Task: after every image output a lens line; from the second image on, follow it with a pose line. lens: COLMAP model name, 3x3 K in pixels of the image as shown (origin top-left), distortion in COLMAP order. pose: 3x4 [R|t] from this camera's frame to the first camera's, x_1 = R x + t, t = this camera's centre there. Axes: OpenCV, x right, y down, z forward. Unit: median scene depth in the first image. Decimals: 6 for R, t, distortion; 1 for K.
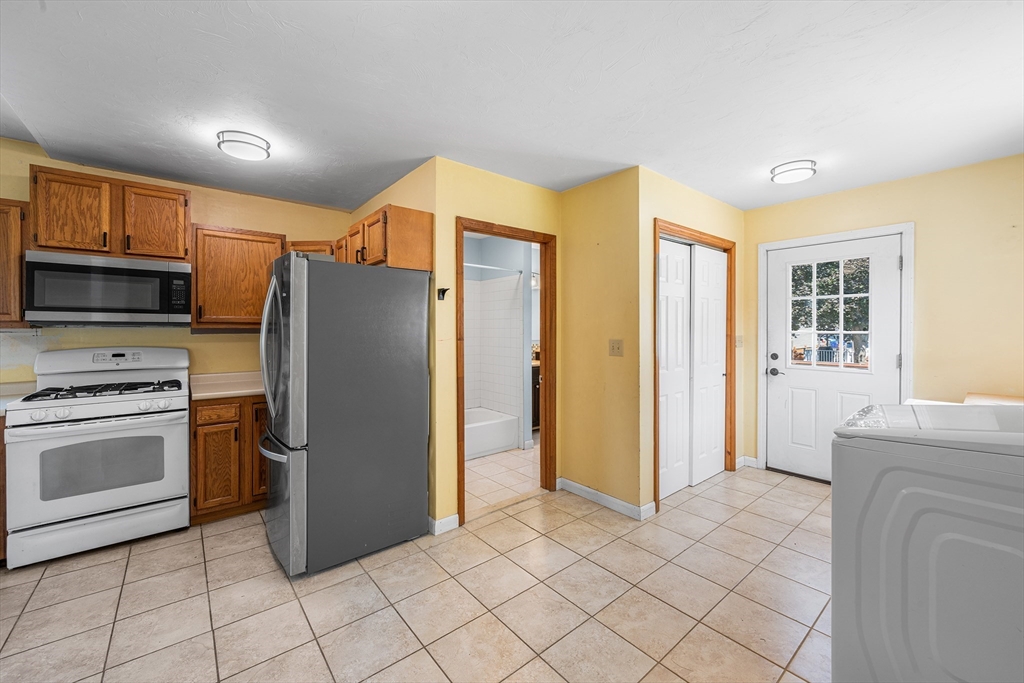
lens RADIAL K [[403.3, 0, 512.6], [0, 403.3, 331.0], [0, 0, 1]] dist [0.001446, 0.000054]
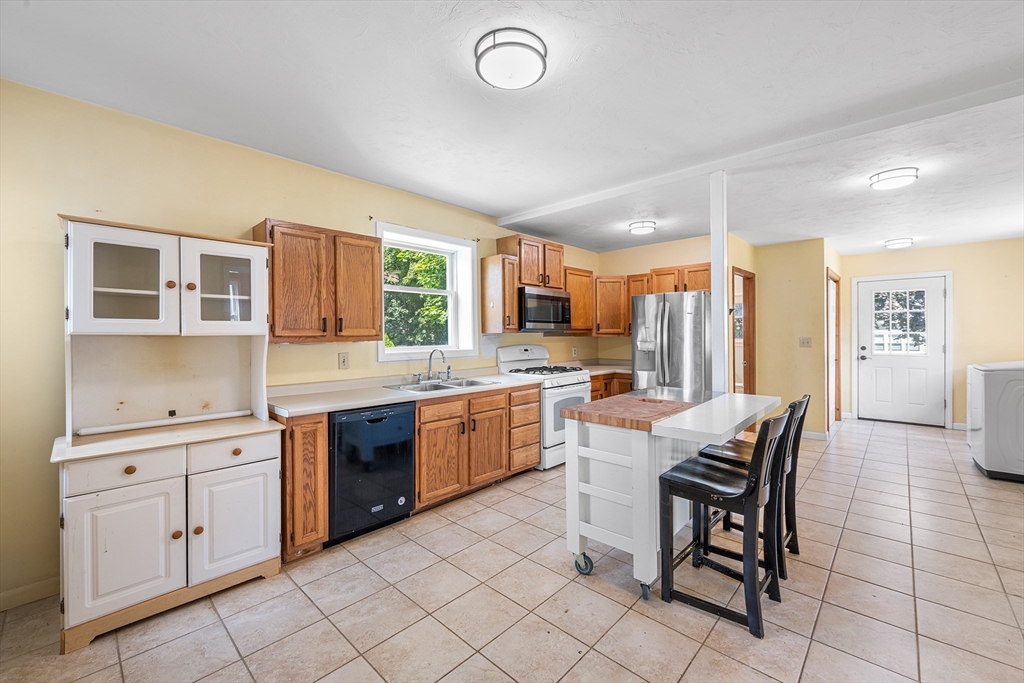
lens RADIAL K [[413.9, 0, 514.3], [0, 413.9, 338.0], [0, 0, 1]] dist [-0.000888, -0.000154]
pose [[0.991729, -0.009098, 0.128030, -1.137153], [0.009058, 0.999959, 0.000898, 0.010458], [-0.128033, 0.000269, 0.991770, -0.550796]]
